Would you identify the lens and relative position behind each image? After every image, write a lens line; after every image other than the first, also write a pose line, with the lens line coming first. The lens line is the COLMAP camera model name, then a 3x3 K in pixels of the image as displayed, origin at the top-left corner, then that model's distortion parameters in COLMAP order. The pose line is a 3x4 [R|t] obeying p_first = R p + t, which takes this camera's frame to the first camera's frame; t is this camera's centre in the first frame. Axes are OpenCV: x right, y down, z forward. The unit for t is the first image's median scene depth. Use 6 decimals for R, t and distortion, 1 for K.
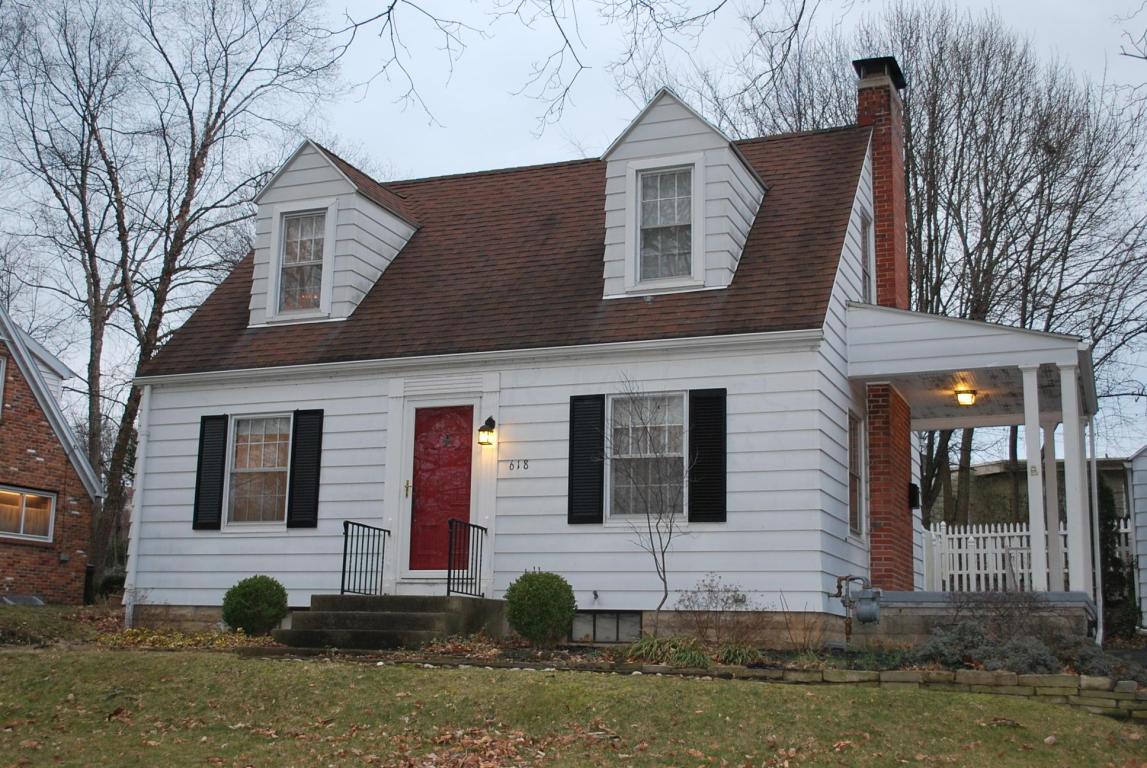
lens RADIAL K [[1365.8, 0, 573.5], [0, 1365.8, 384.0], [0, 0, 1]] dist [-0.054526, 0.036175]
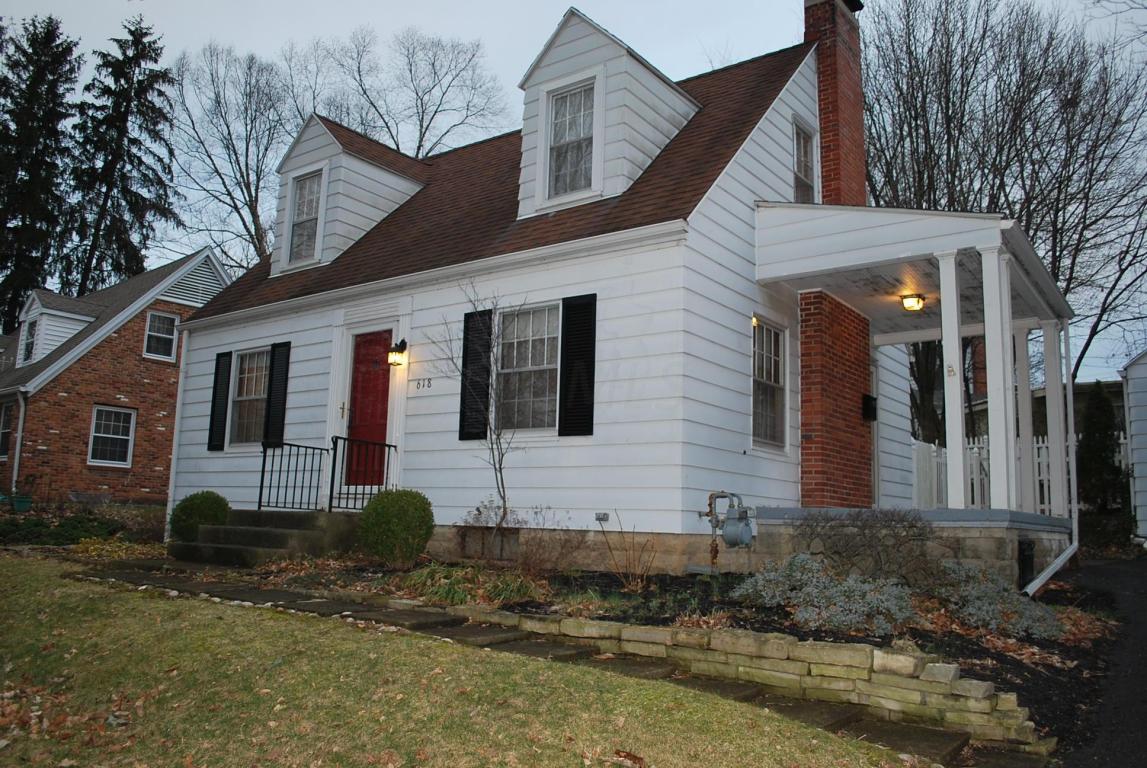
lens RADIAL K [[904.3, 0, 567.6], [0, 904.3, 385.2], [0, 0, 1]] dist [-0.083421, 0.007145]
pose [[0.968548, -0.030798, -0.246914, 0.225140], [0.039271, 0.998794, 0.029463, 0.043524], [0.245709, -0.038233, 0.968589, 0.359274]]
